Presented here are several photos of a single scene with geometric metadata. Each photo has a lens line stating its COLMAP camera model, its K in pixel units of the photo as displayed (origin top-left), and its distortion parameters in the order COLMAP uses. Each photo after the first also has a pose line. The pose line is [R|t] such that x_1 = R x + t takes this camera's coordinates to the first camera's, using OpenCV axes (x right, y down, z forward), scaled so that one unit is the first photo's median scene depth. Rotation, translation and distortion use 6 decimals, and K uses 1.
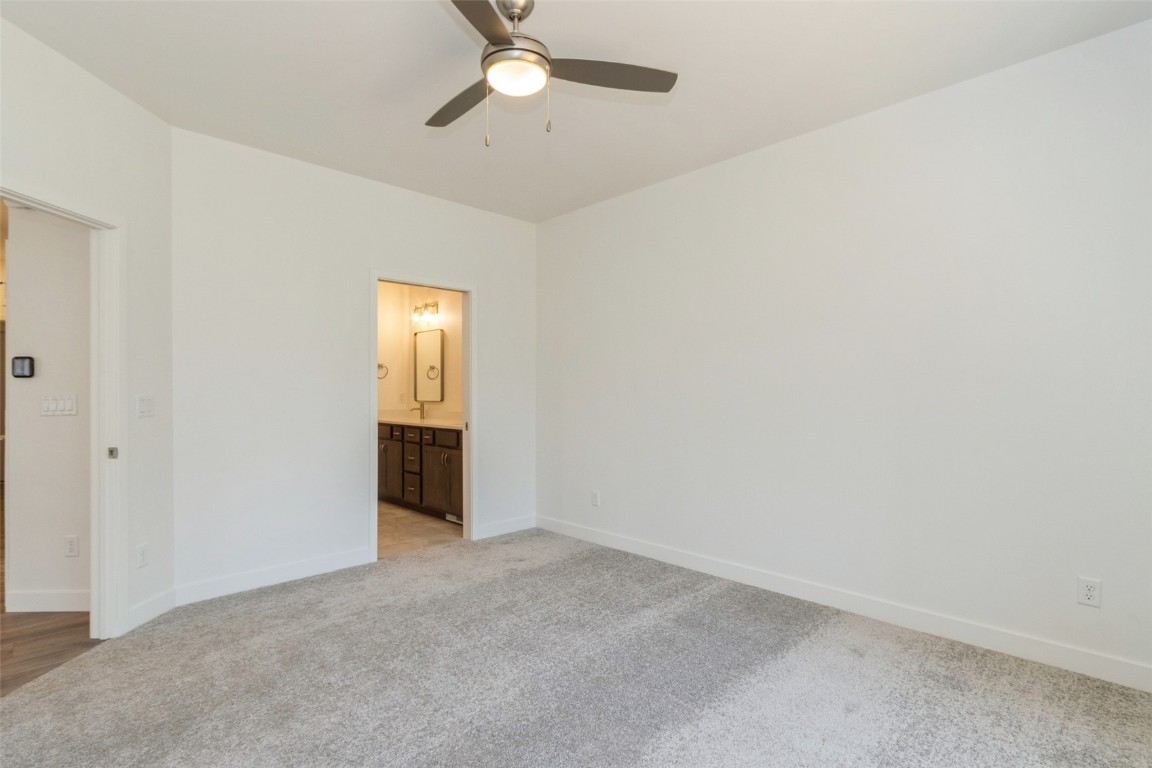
lens RADIAL K [[582.0, 0, 576.0], [0, 582.0, 384.0], [0, 0, 1]] dist [0.007015, -0.000349]
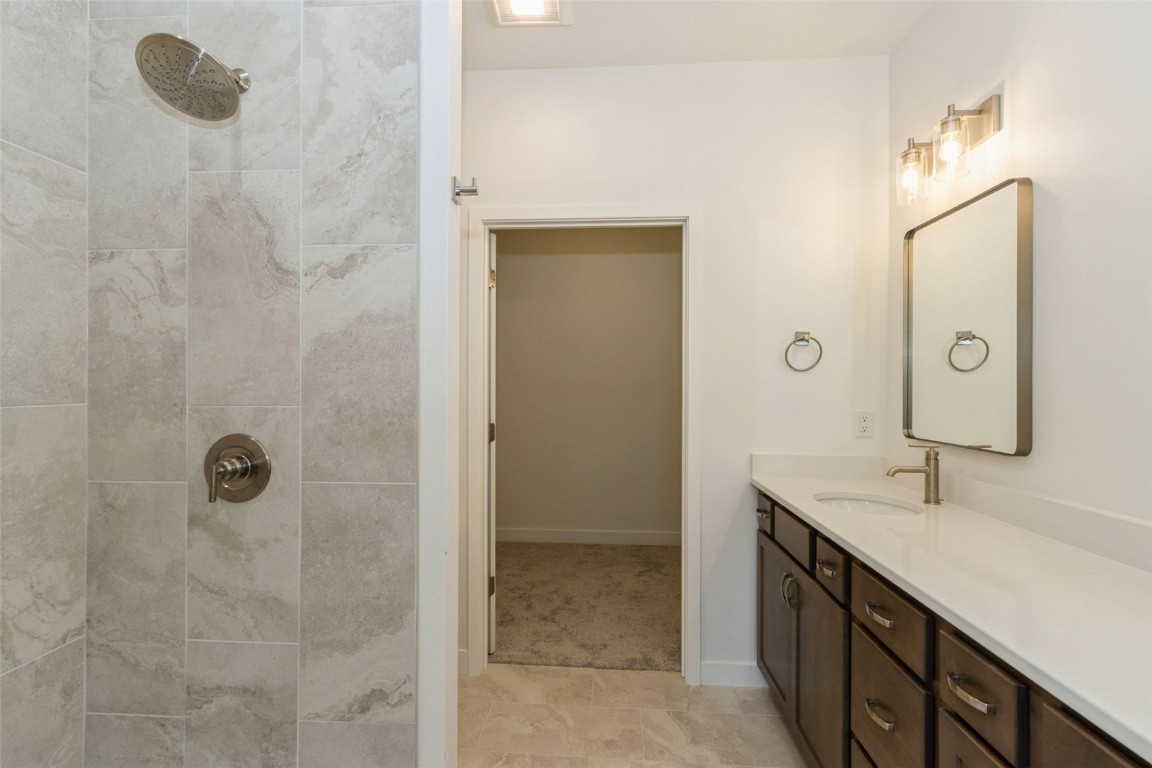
lens RADIAL K [[549.0, 0, 560.0], [0, 549.0, 382.7], [0, 0, 1]] dist [0.005210, -0.000649]
pose [[0.667369, 0.007953, -0.744685, -0.181043], [0.000129, 0.999942, 0.010794, -0.005145], [0.744728, -0.007300, 0.667329, 0.667003]]
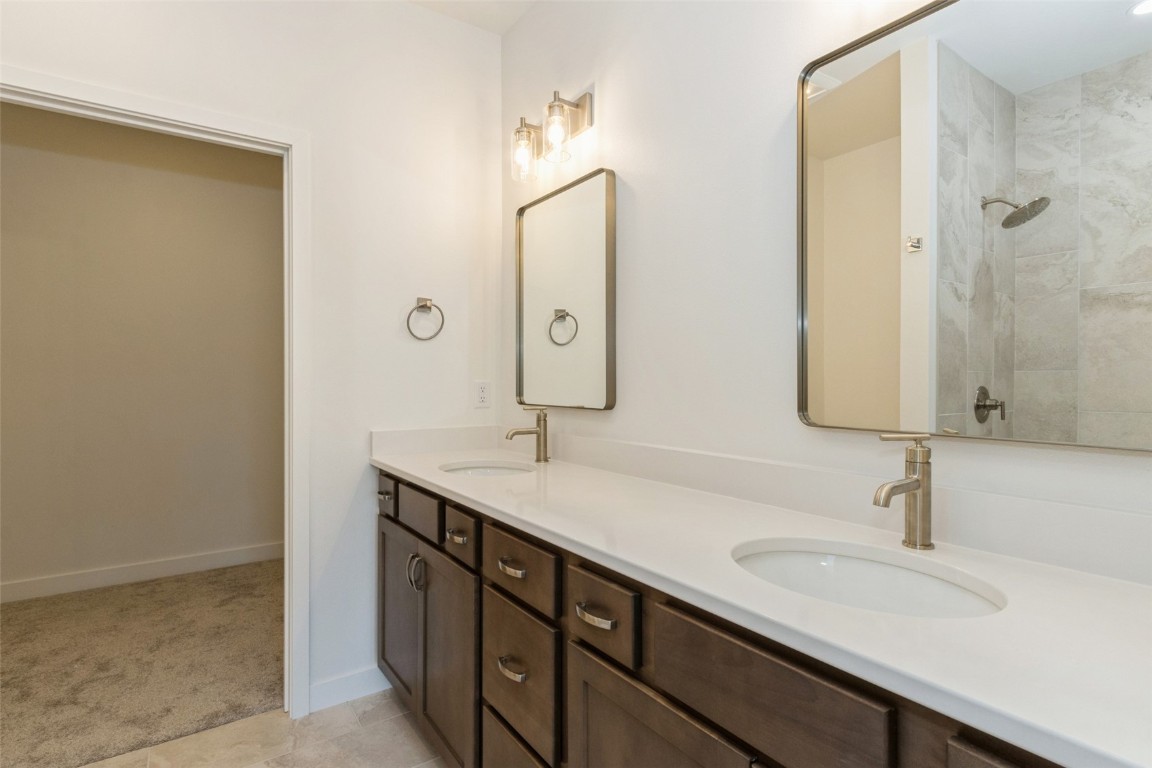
lens RADIAL K [[582.0, 0, 576.0], [0, 582.0, 384.0], [0, 0, 1]] dist [0.007015, -0.000349]
pose [[0.989464, 0.009632, -0.144457, -0.198842], [-0.007234, 0.999827, 0.017122, 0.011183], [0.144597, -0.015896, 0.989363, 0.684310]]
